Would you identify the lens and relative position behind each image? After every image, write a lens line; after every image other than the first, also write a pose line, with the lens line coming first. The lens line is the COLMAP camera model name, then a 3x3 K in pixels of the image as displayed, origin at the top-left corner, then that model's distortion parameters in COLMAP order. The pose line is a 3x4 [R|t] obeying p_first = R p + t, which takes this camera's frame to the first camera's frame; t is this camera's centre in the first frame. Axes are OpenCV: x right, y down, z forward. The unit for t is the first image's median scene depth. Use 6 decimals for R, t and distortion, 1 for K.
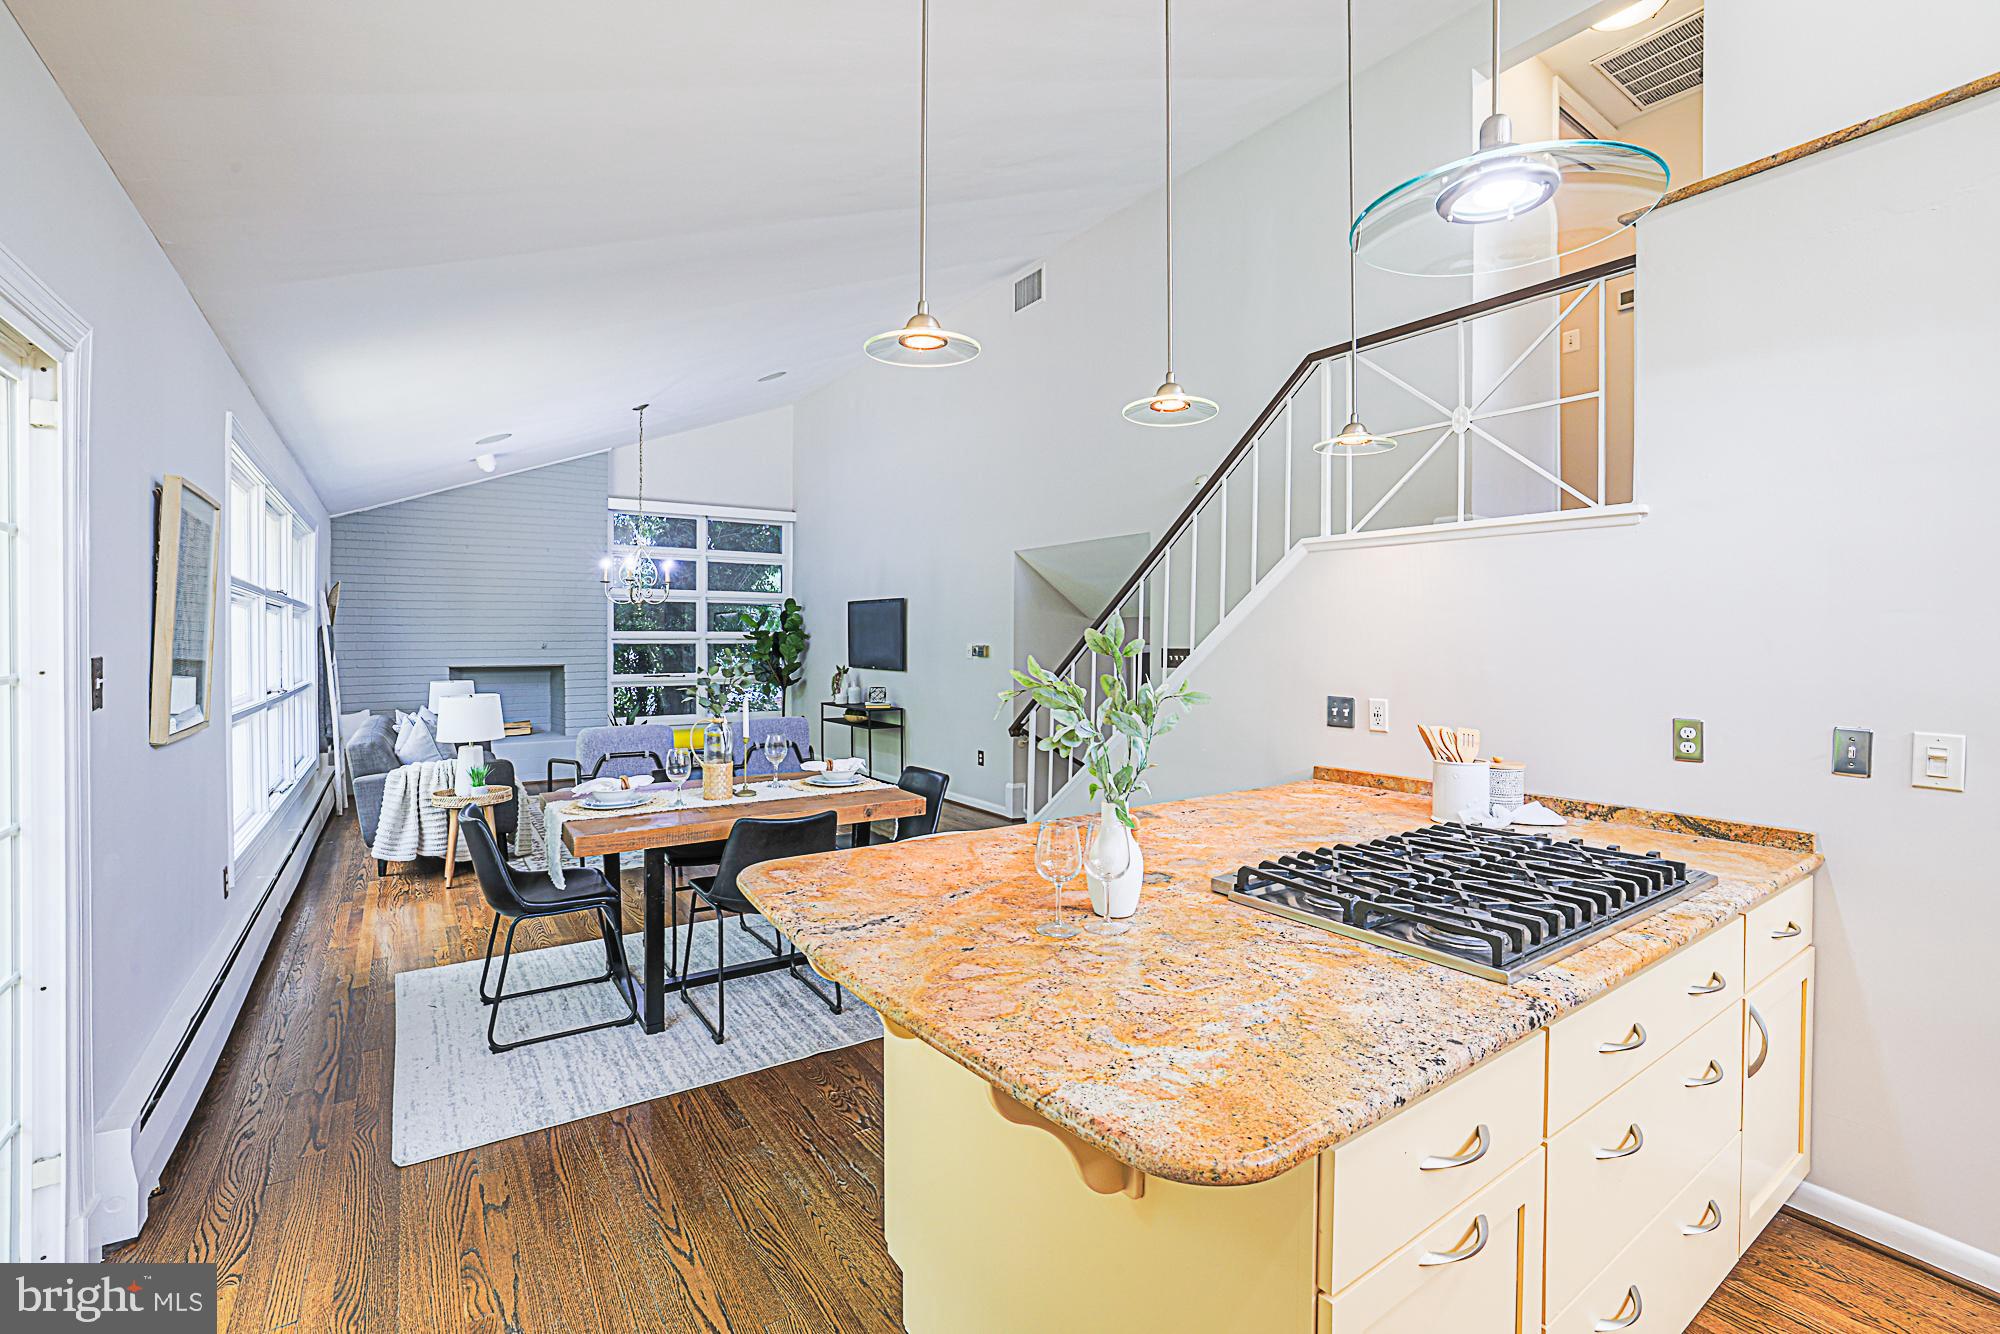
lens RADIAL K [[857.9, 0, 989.7], [0, 857.9, 647.8], [0, 0, 1]] dist [-0.049891, 0.017870]
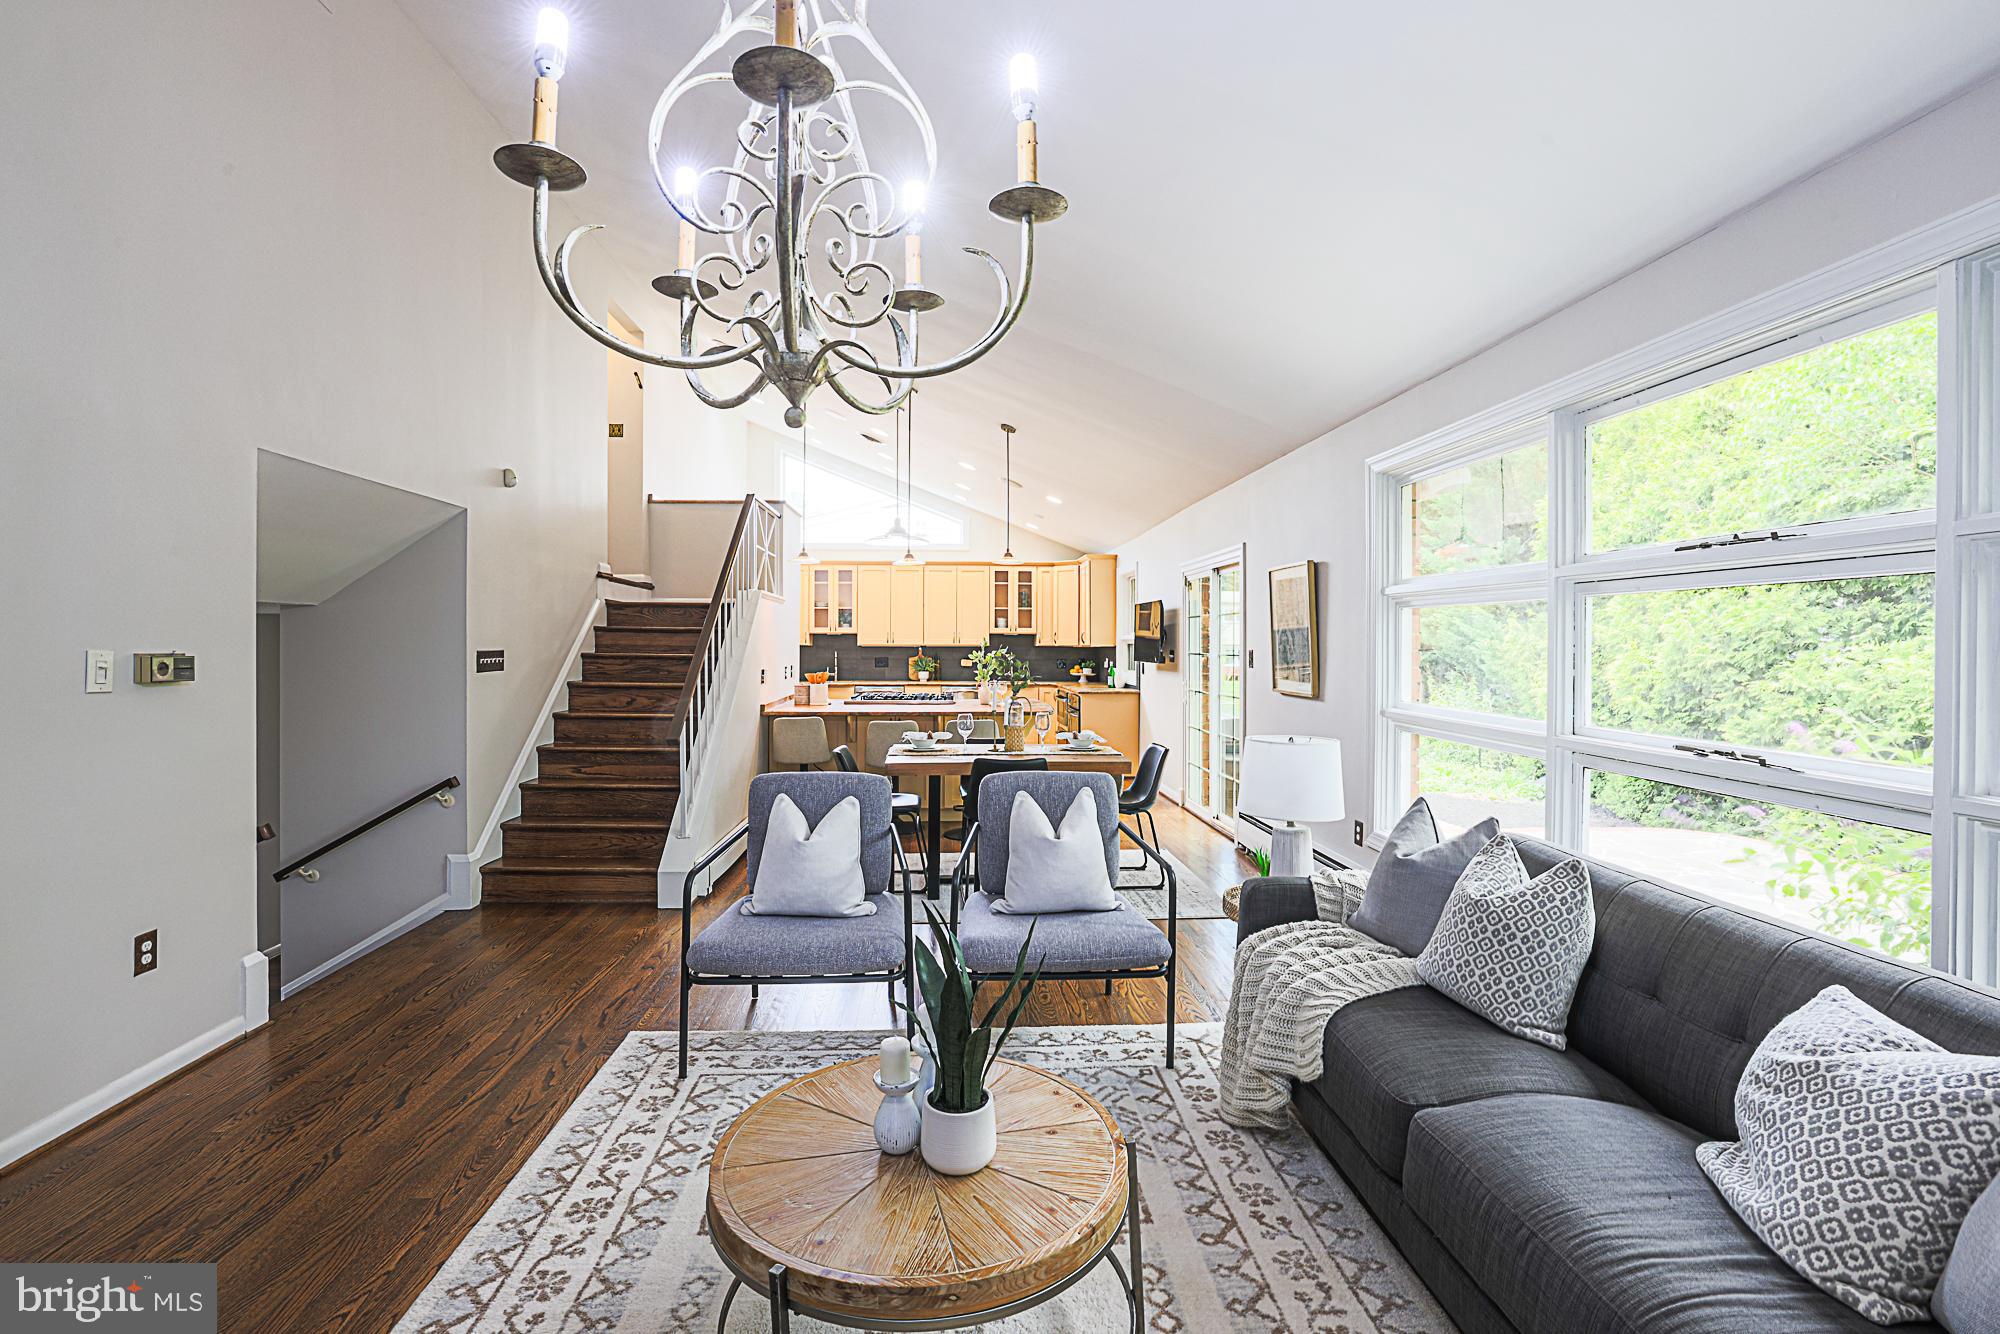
lens RADIAL K [[905.2, 0, 982.0], [0, 905.2, 647.8], [0, 0, 1]] dist [-0.050363, 0.025119]
pose [[-0.849642, -0.007087, 0.527312, -0.482832], [0.000430, 0.999900, 0.014132, -0.009634], [-0.527359, 0.012234, -0.849554, 1.041309]]
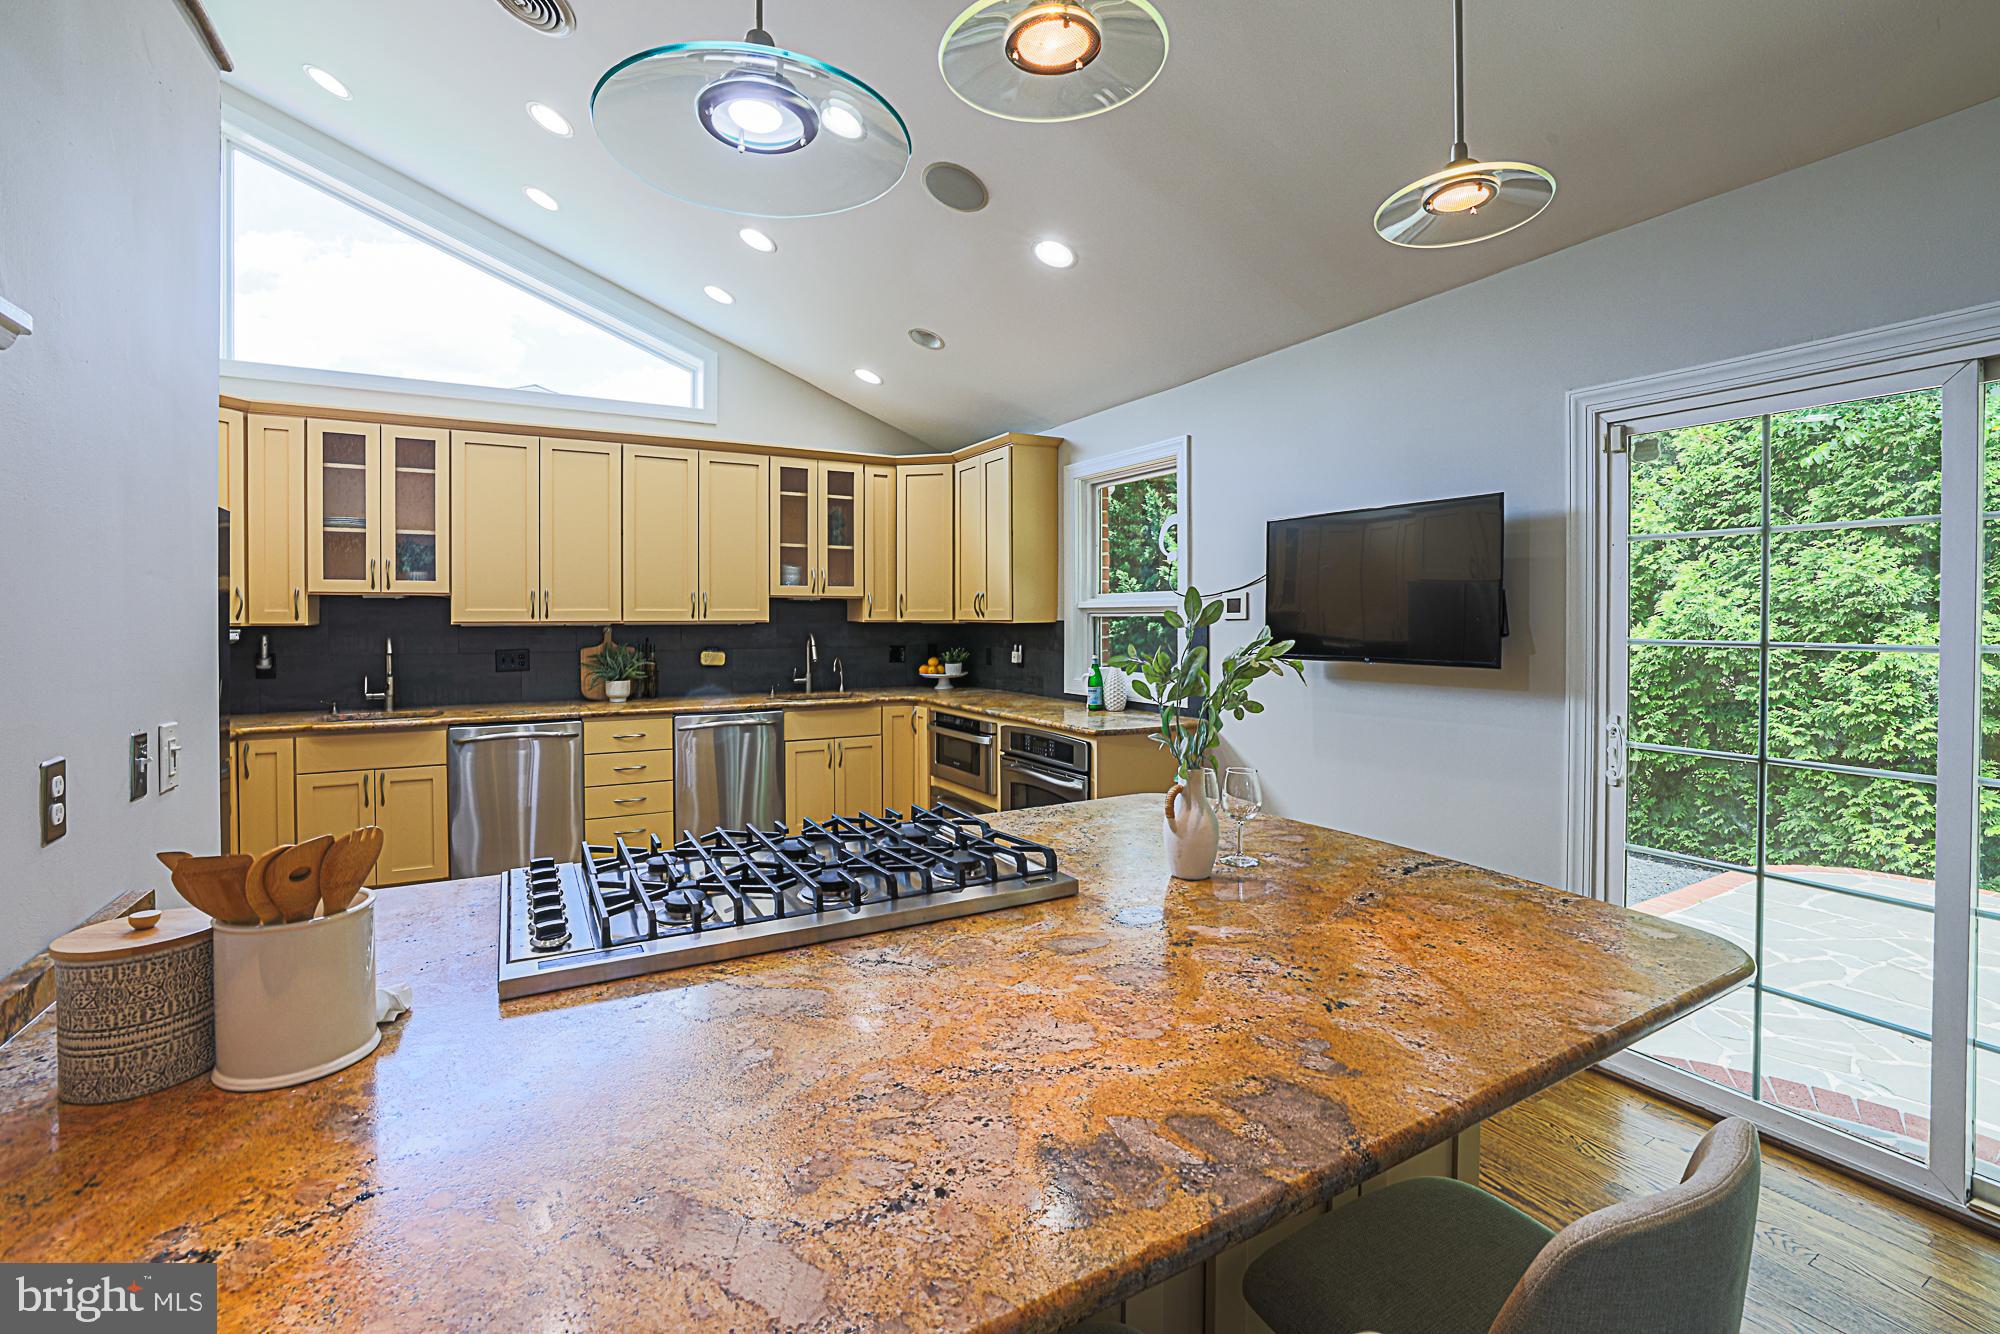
lens RADIAL K [[864.4, 0, 1007.4], [0, 864.4, 616.8], [0, 0, 1]] dist [-0.027967, 0.000072]
pose [[-0.997066, 0.000631, 0.076546, 0.059953], [0.001363, 0.999954, 0.009515, -0.002588], [-0.076536, 0.009592, -0.997021, 0.427334]]
